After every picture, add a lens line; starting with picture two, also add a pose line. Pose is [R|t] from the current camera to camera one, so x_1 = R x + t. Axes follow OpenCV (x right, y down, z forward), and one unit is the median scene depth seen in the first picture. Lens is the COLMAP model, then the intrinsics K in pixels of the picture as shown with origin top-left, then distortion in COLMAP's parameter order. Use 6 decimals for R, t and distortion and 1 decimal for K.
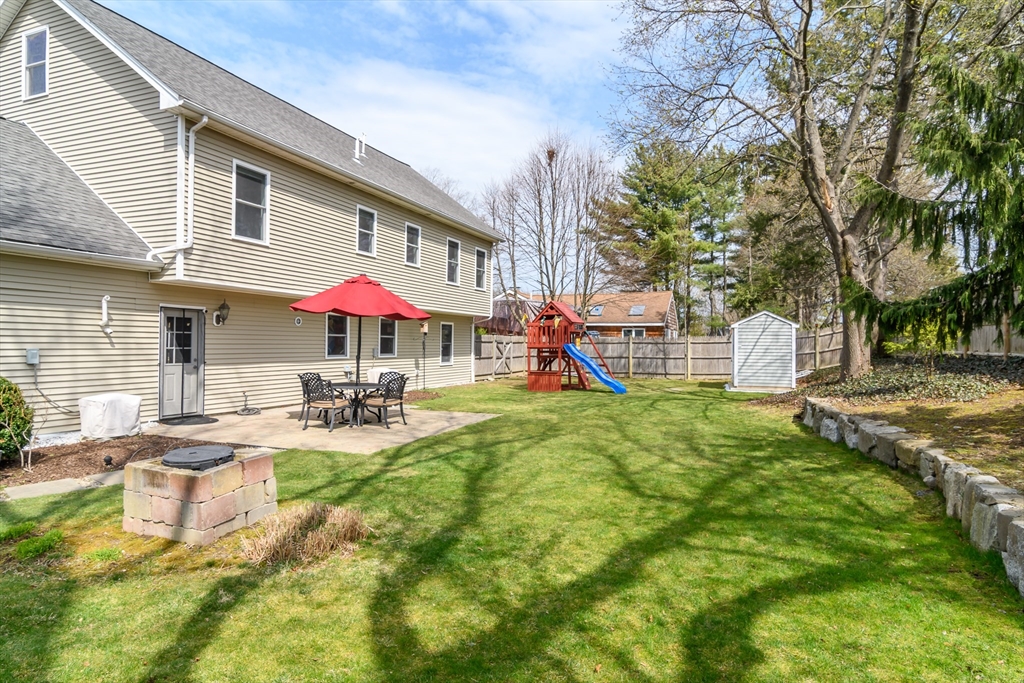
lens RADIAL K [[588.5, 0, 519.0], [0, 588.5, 342.2], [0, 0, 1]] dist [-0.001918, -0.001303]
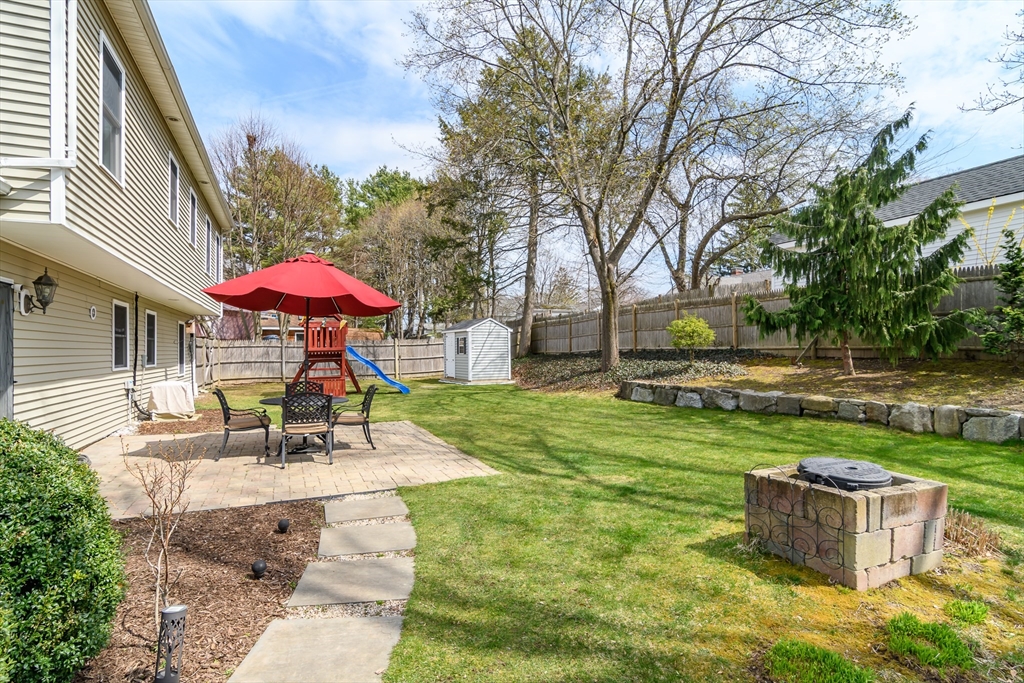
lens RADIAL K [[523.3, 0, 520.8], [0, 523.3, 344.5], [0, 0, 1]] dist [-0.006002, 0.000485]
pose [[0.691156, -0.010517, 0.722629, -0.435759], [0.015448, 0.999881, -0.000223, 0.005424], [-0.722540, 0.011317, 0.691236, 0.261430]]
